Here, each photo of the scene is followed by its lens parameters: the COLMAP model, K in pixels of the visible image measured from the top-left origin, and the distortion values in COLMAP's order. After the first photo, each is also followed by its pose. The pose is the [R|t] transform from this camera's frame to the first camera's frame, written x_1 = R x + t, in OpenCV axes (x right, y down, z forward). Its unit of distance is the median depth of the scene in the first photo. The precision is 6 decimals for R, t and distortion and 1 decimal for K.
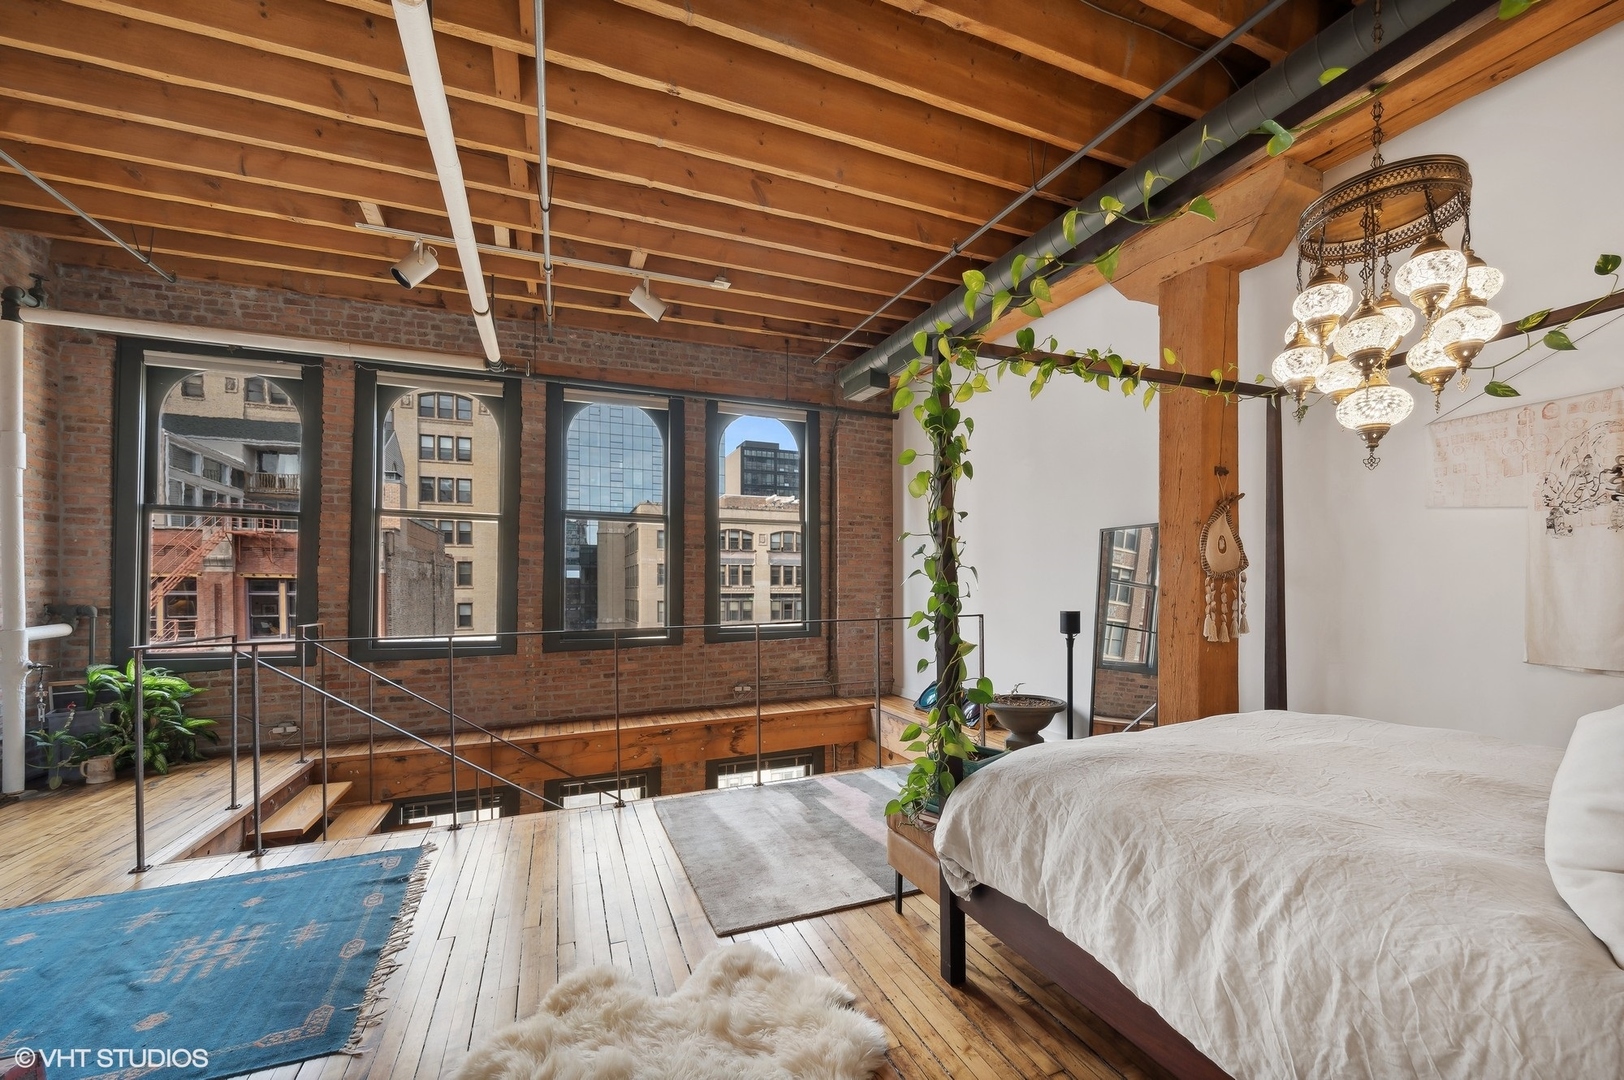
lens RADIAL K [[645.1, 0, 817.0], [0, 645.1, 596.1], [0, 0, 1]] dist [-0.001142, -0.000850]
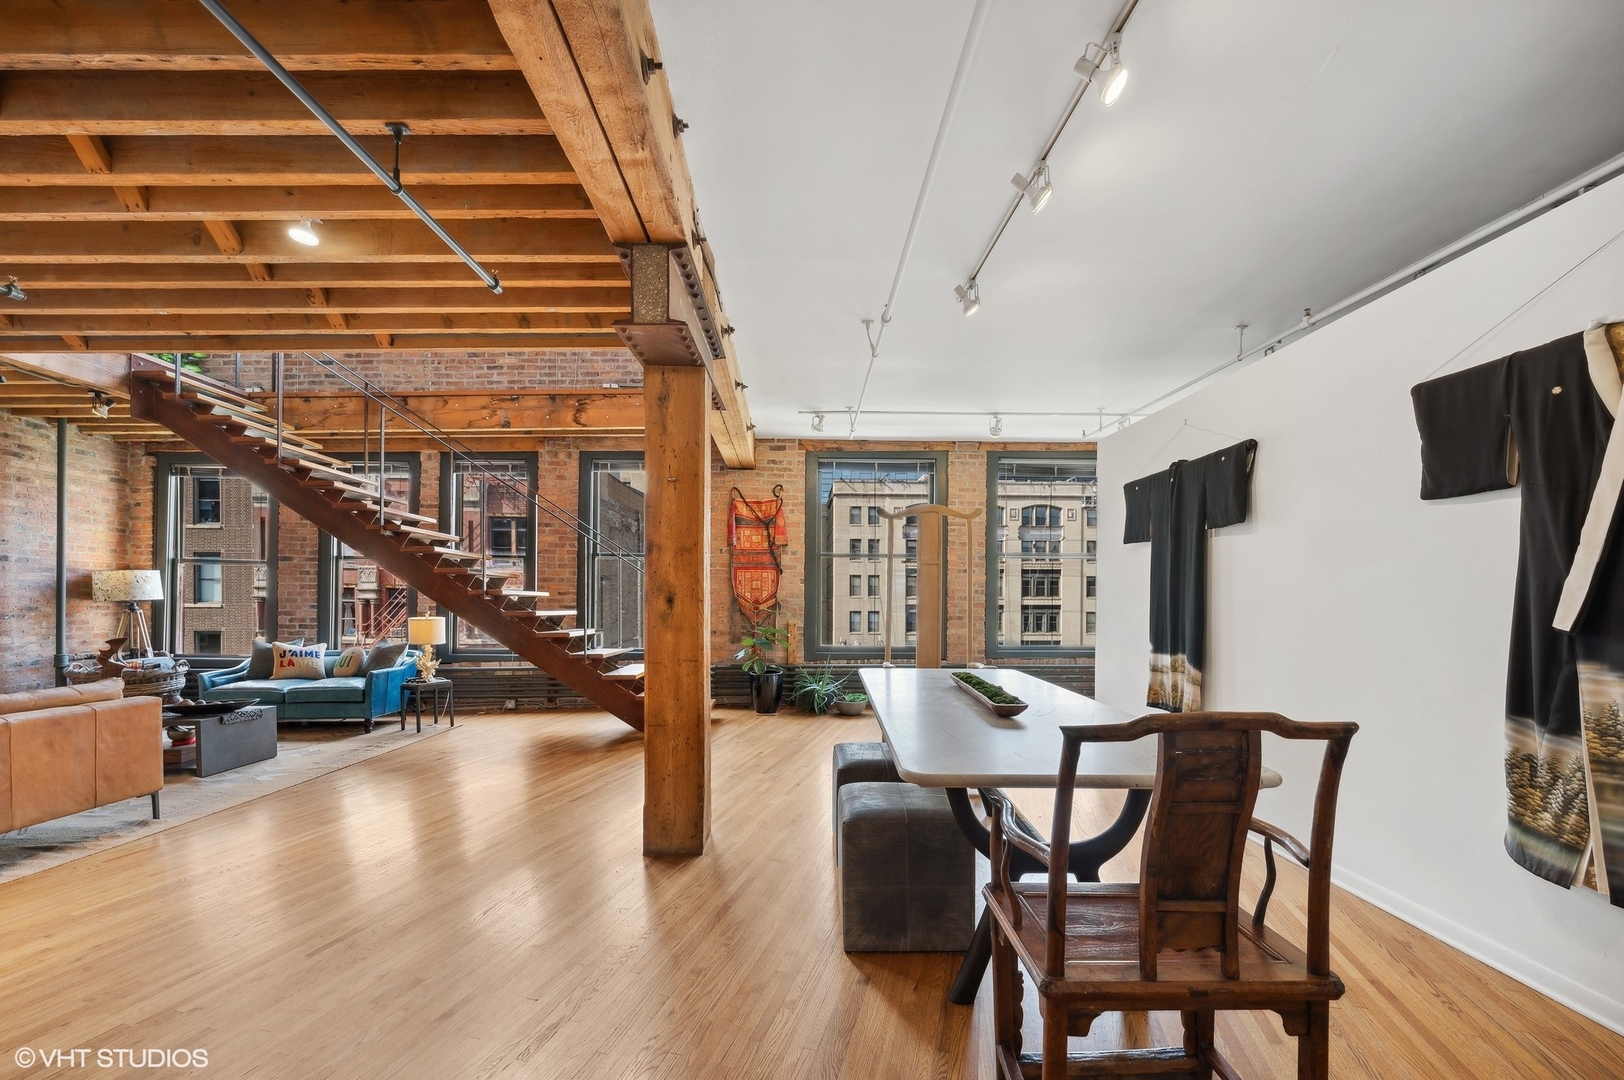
lens RADIAL K [[645.1, 0, 799.8], [0, 645.1, 606.5], [0, 0, 1]] dist [-0.001142, -0.000850]
pose [[0.932911, 0.010582, -0.359952, 0.572231], [-0.006097, 0.999889, 0.013594, 0.499278], [0.360056, -0.010488, 0.932872, 0.118617]]
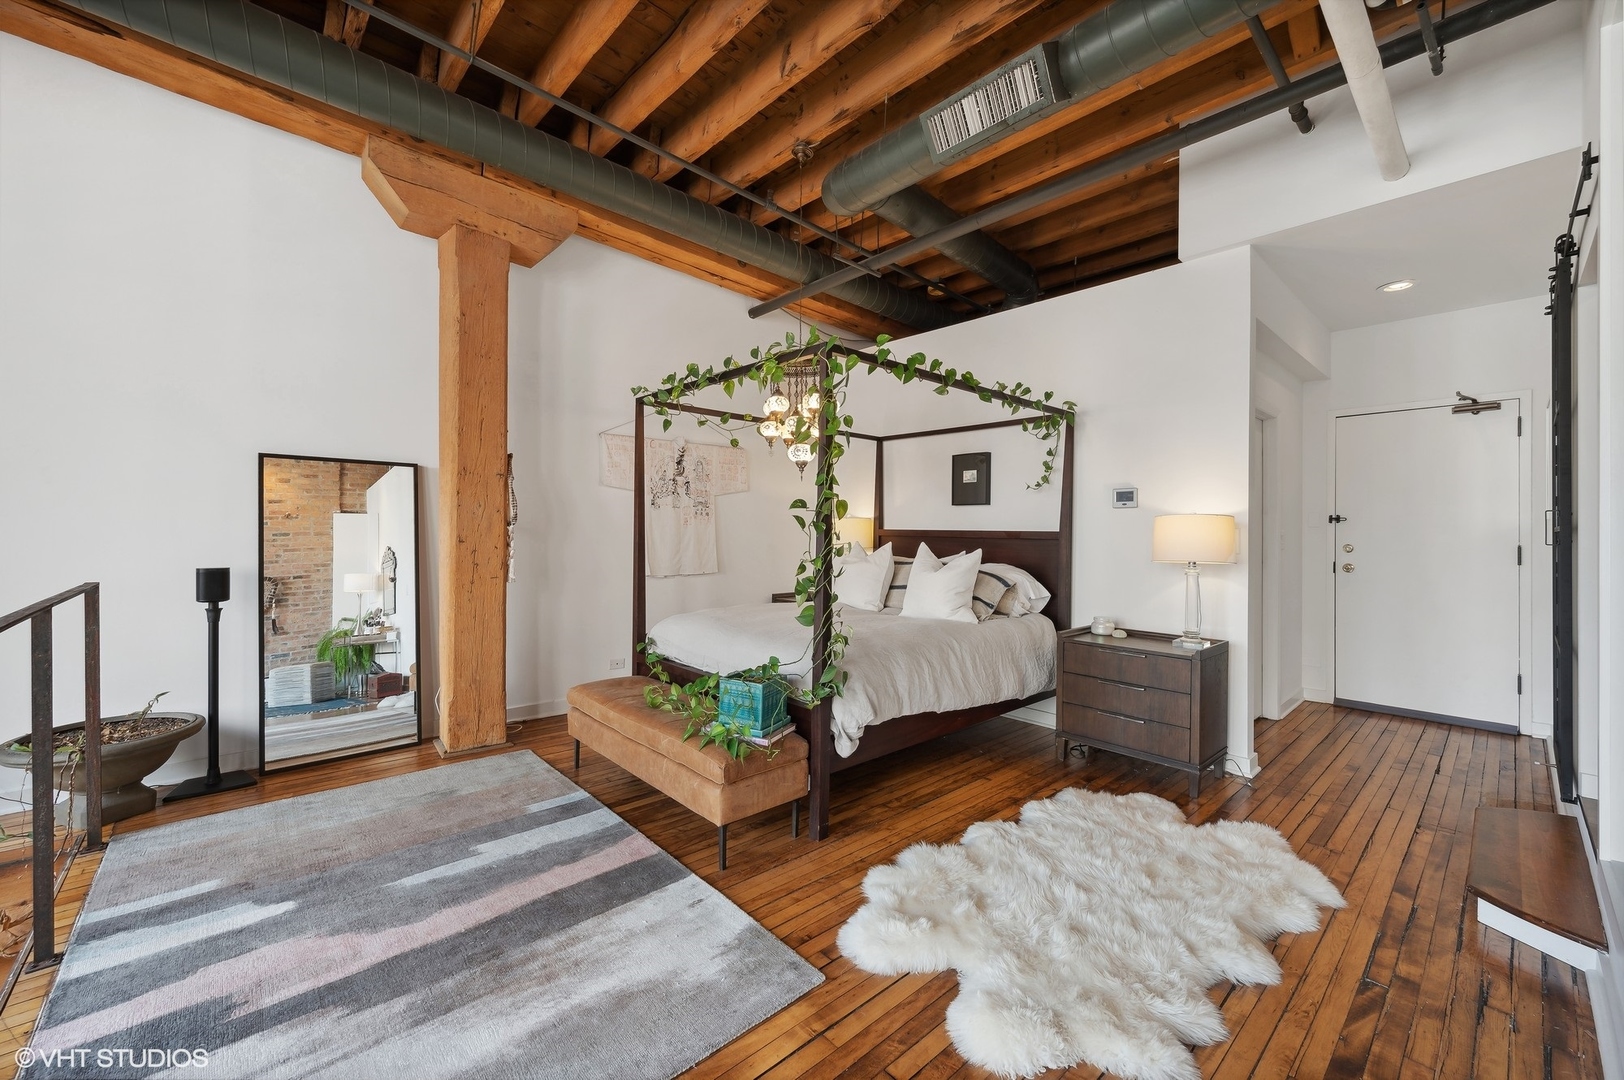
lens RADIAL K [[645.1, 0, 812.9], [0, 645.1, 535.7], [0, 0, 1]] dist [-0.001142, -0.000850]
pose [[-0.339902, 0.003447, 0.940455, -0.307051], [0.008685, 0.999962, -0.000526, -0.002939], [-0.940421, 0.007989, -0.339919, 0.444133]]
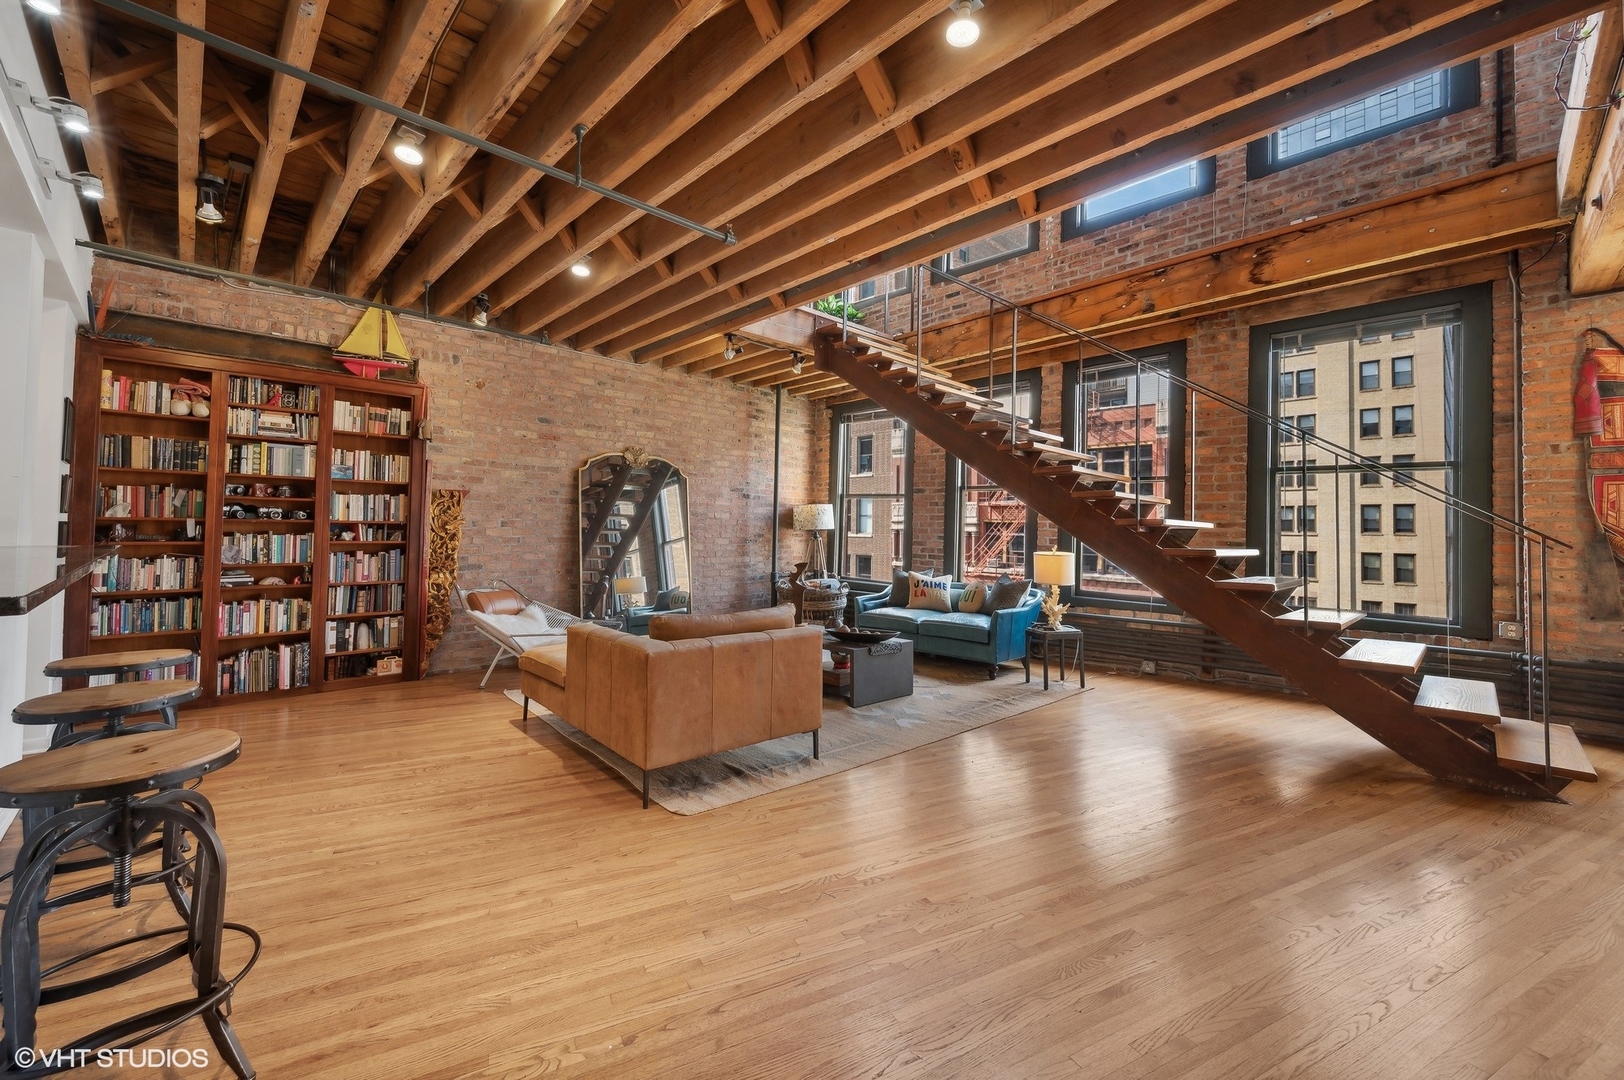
lens RADIAL K [[645.1, 0, 815.1], [0, 645.1, 509.9], [0, 0, 1]] dist [-0.001142, -0.000850]
pose [[0.373418, -0.018045, -0.927488, 0.351329], [-0.014974, 0.999563, -0.025476, 0.503425], [0.927542, 0.023402, 0.372985, 0.231289]]
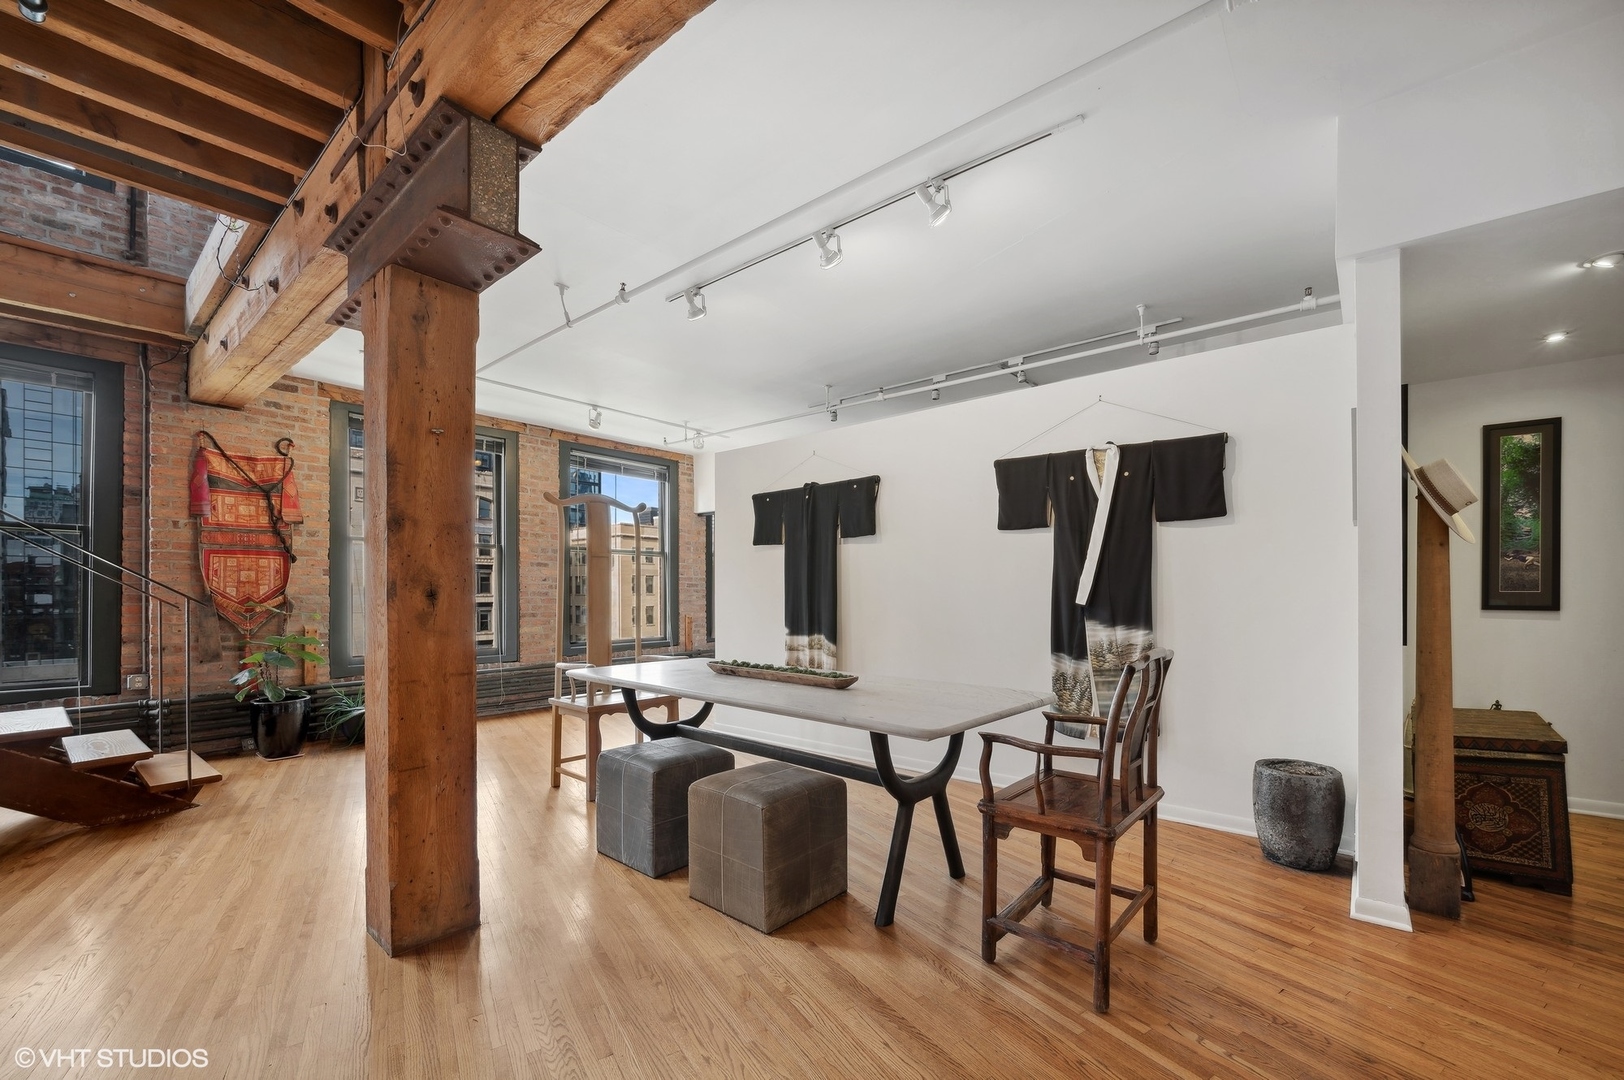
lens RADIAL K [[645.1, 0, 817.8], [0, 645.1, 591.1], [0, 0, 1]] dist [-0.001142, -0.000850]
pose [[0.879315, -0.003194, 0.476229, 0.341751], [0.005762, 0.999976, -0.003932, 0.502260], [-0.476205, 0.006202, 0.879312, 0.122664]]
